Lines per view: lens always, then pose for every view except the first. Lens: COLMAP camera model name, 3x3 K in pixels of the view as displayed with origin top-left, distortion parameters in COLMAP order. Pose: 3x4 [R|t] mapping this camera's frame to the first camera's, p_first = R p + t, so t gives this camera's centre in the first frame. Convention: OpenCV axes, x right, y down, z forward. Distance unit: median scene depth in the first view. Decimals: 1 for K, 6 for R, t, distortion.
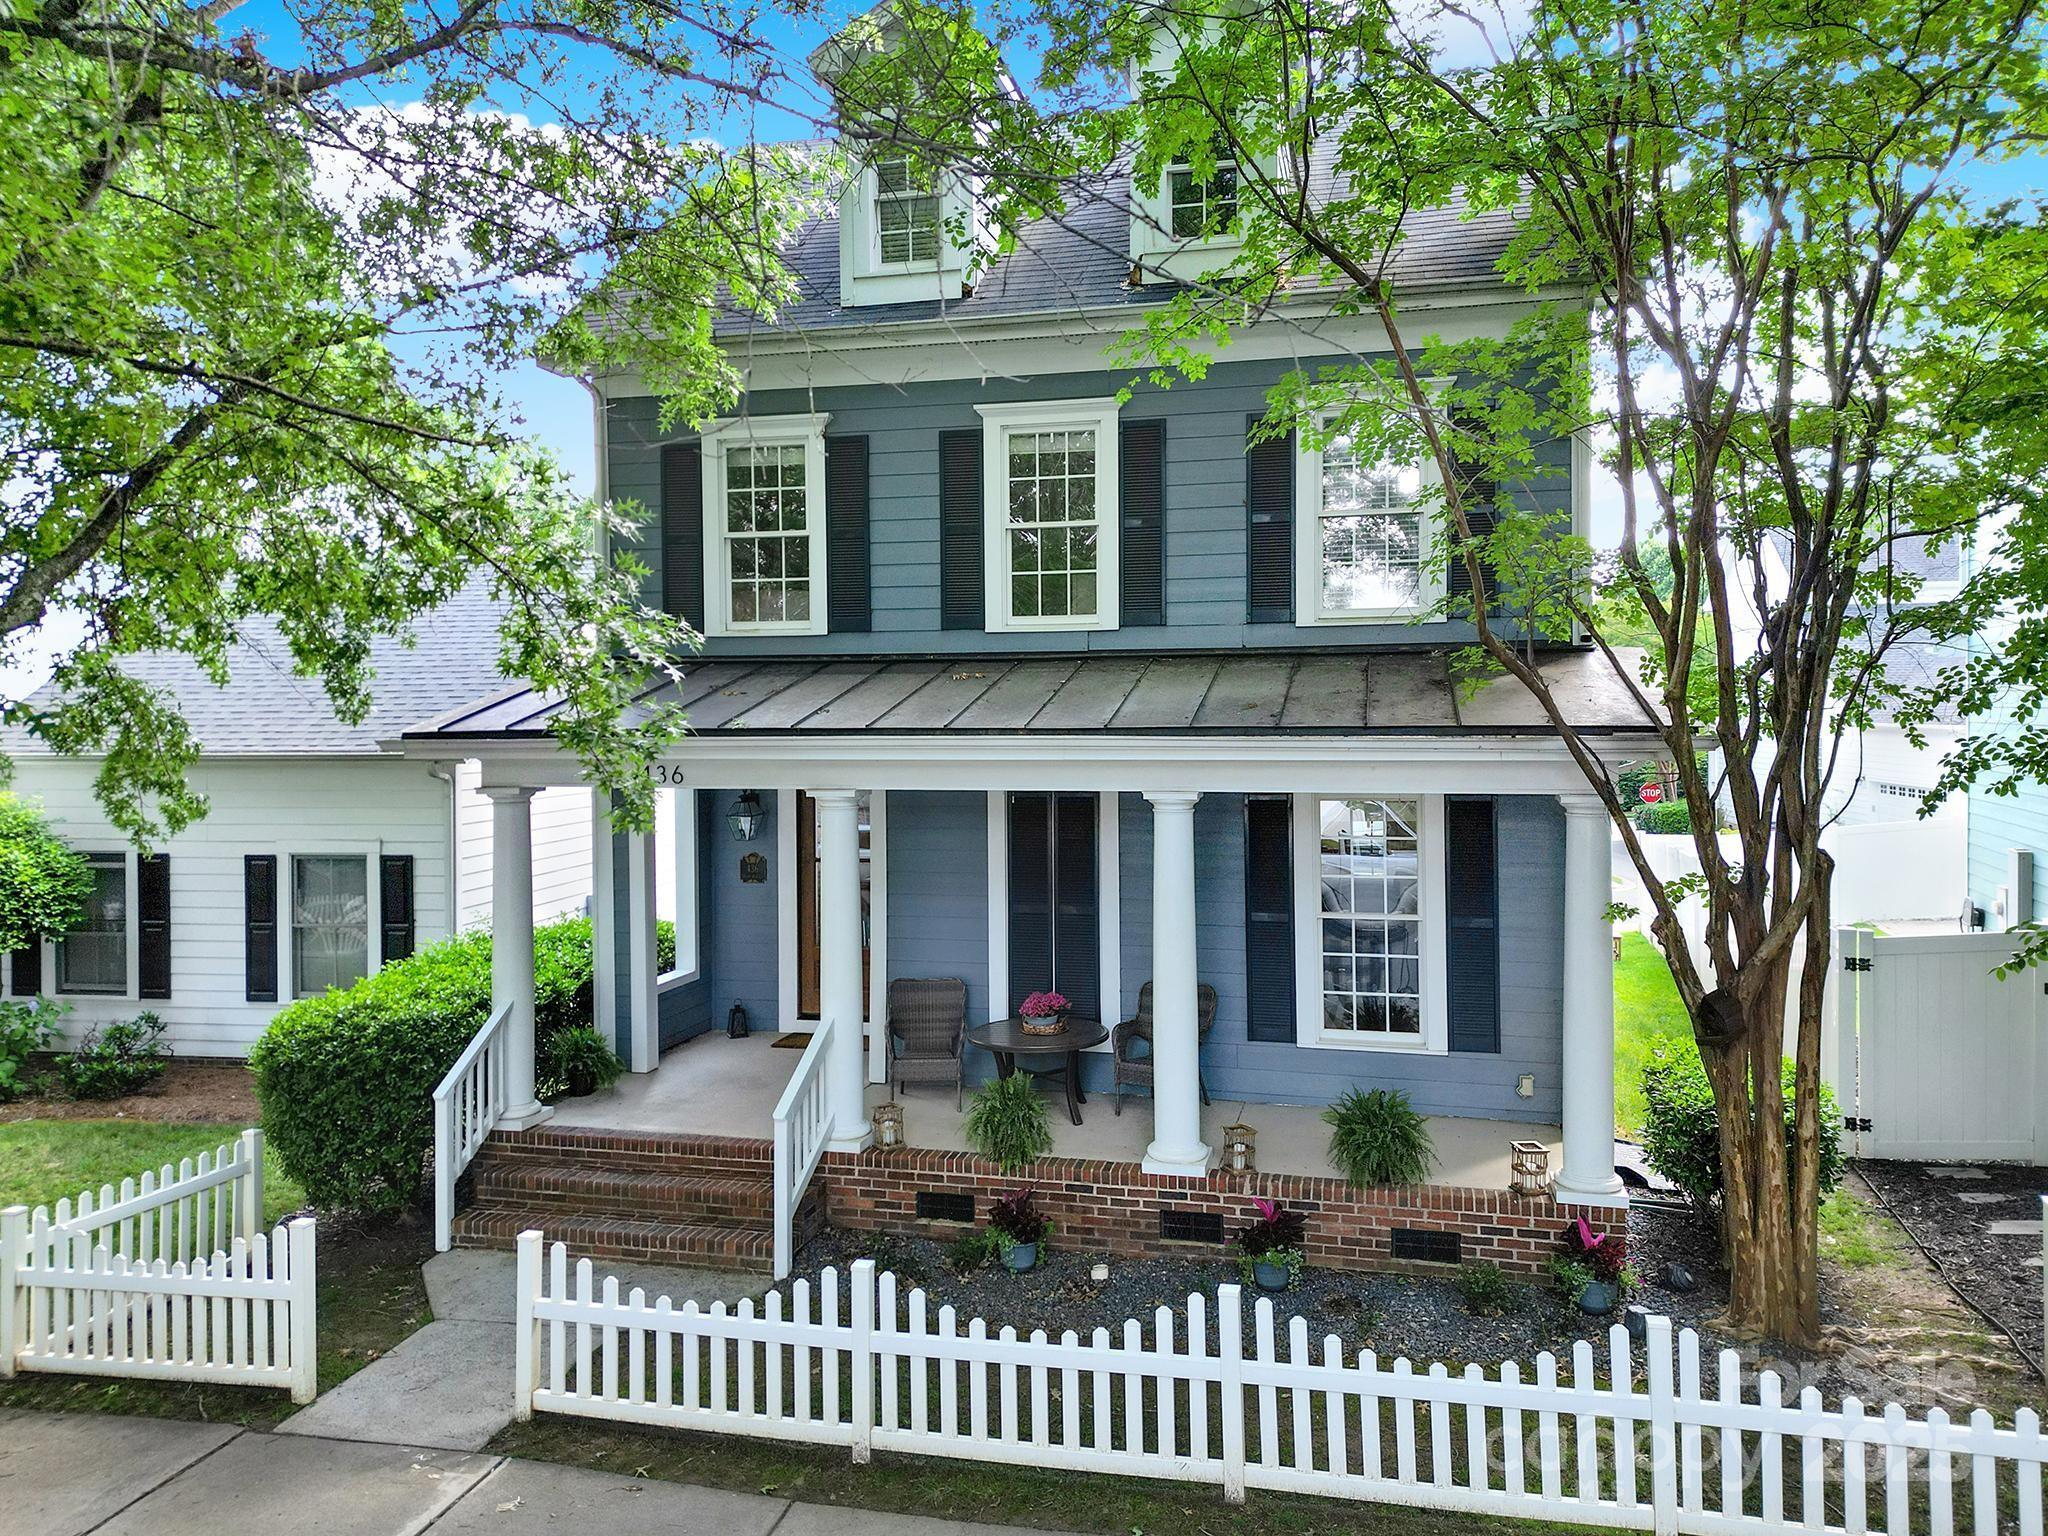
lens RADIAL K [[1473.6, 0, 1075.4], [0, 1473.6, 714.5], [0, 0, 1]] dist [0.020159, 0.003406]
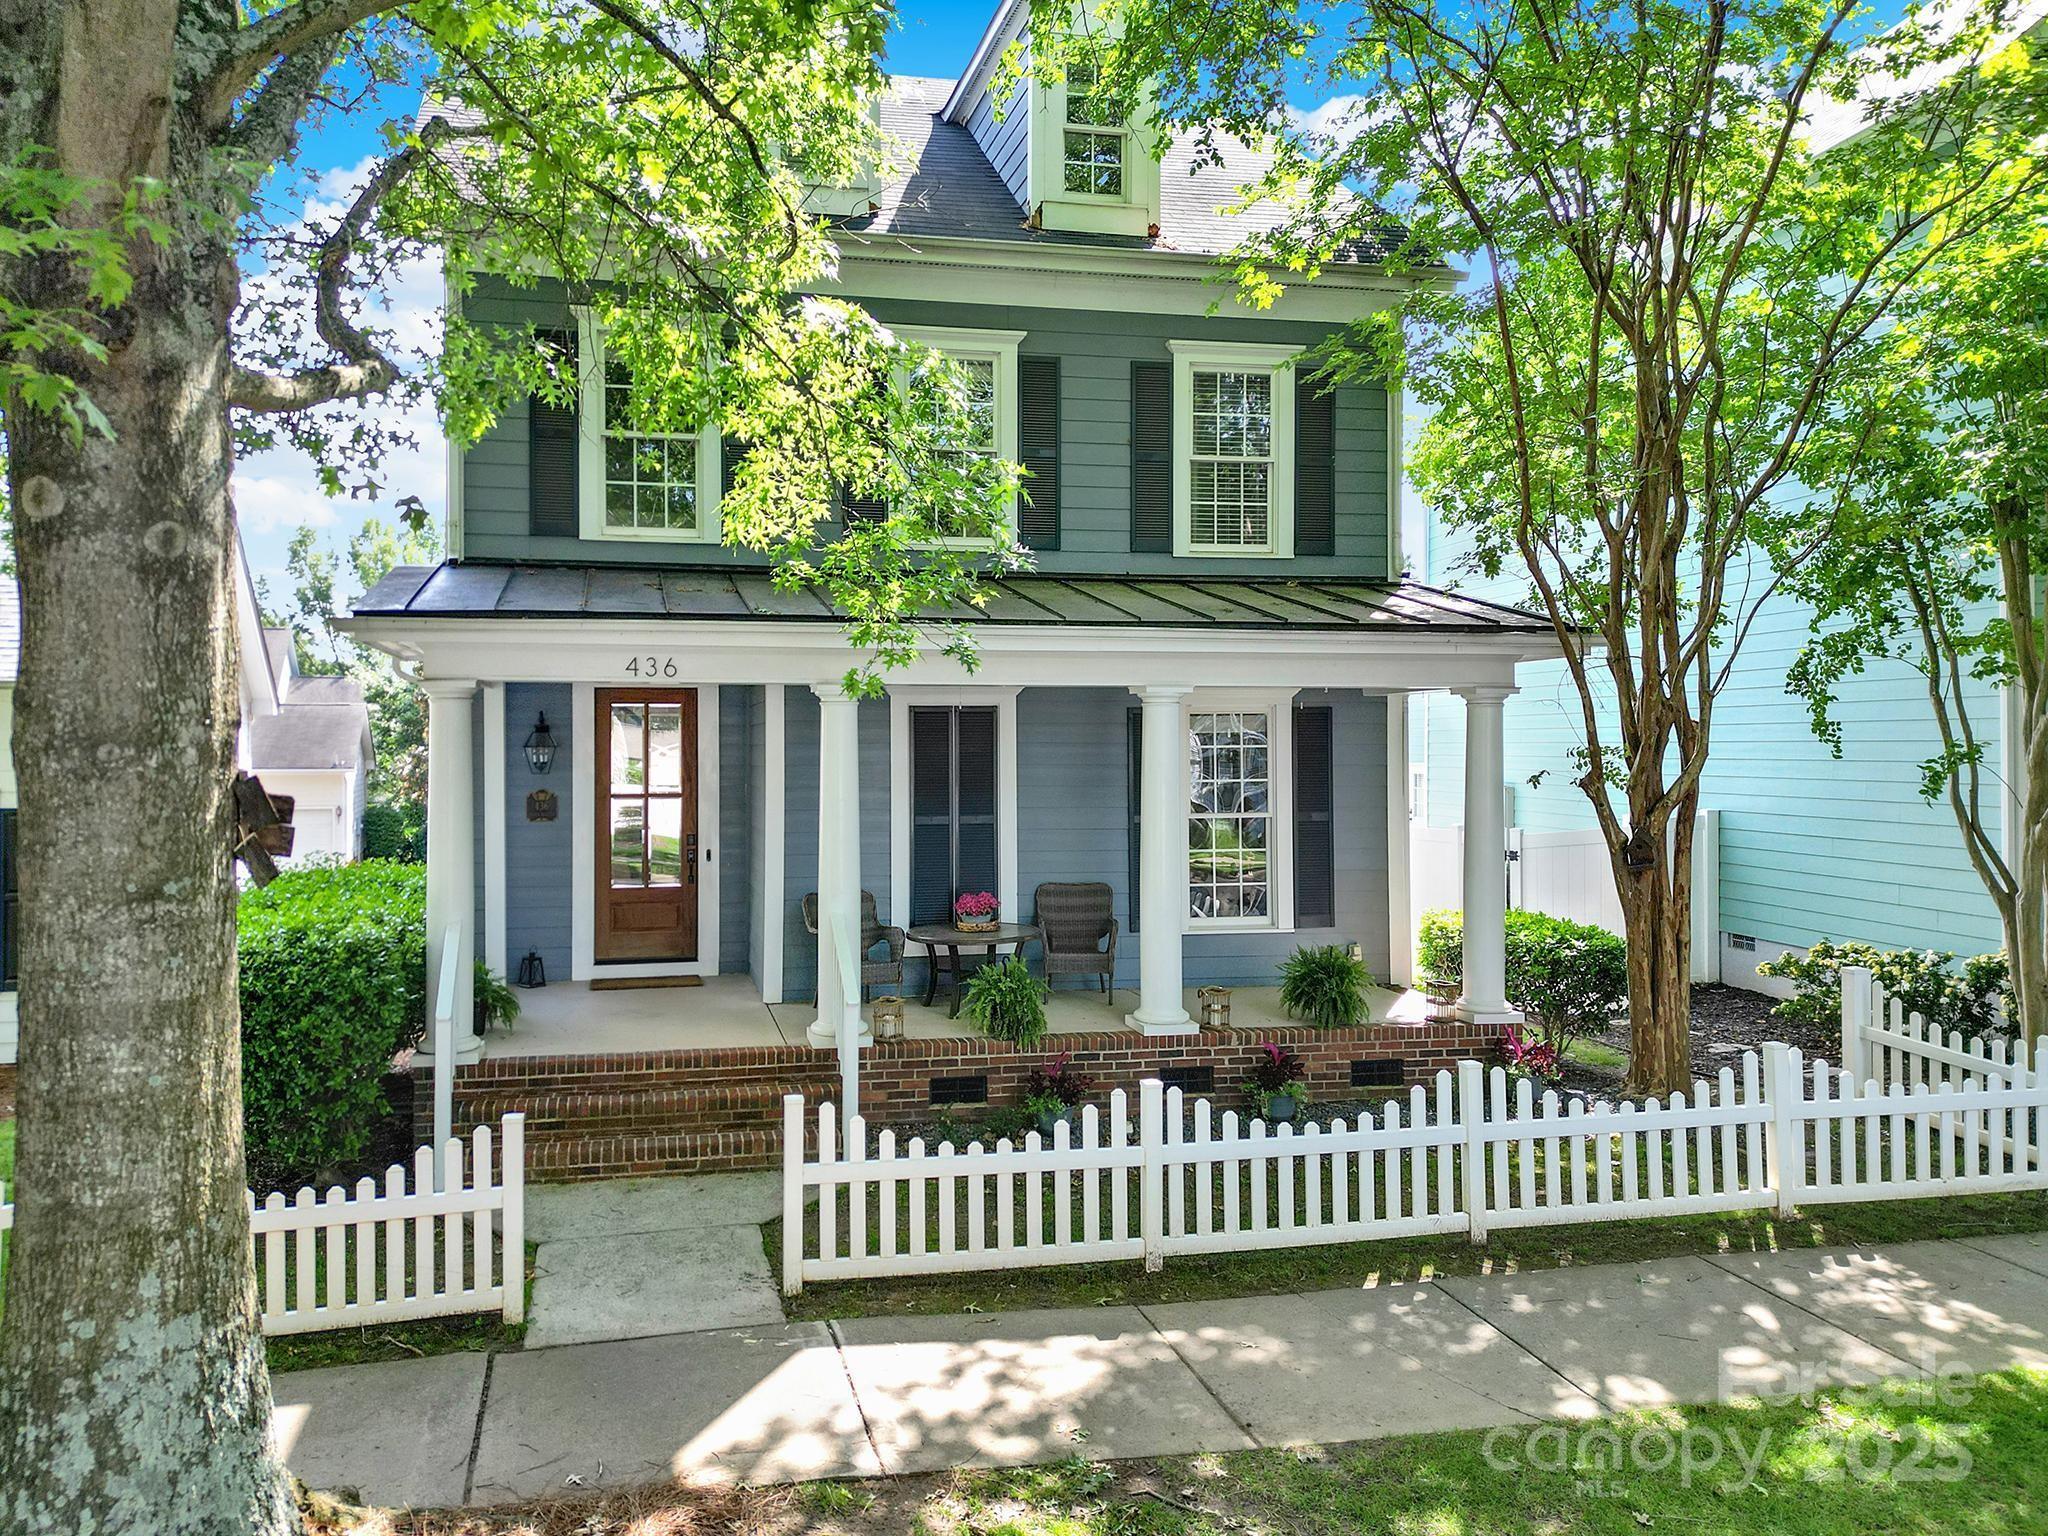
lens RADIAL K [[1456.3, 0, 920.4], [0, 1456.3, 750.0], [0, 0, 1]] dist [0.037948, -0.003186]
pose [[0.909372, 0.003561, 0.415969, -0.537360], [-0.001347, 0.999983, -0.005614, 0.103470], [-0.415982, 0.004544, 0.909362, 0.088856]]
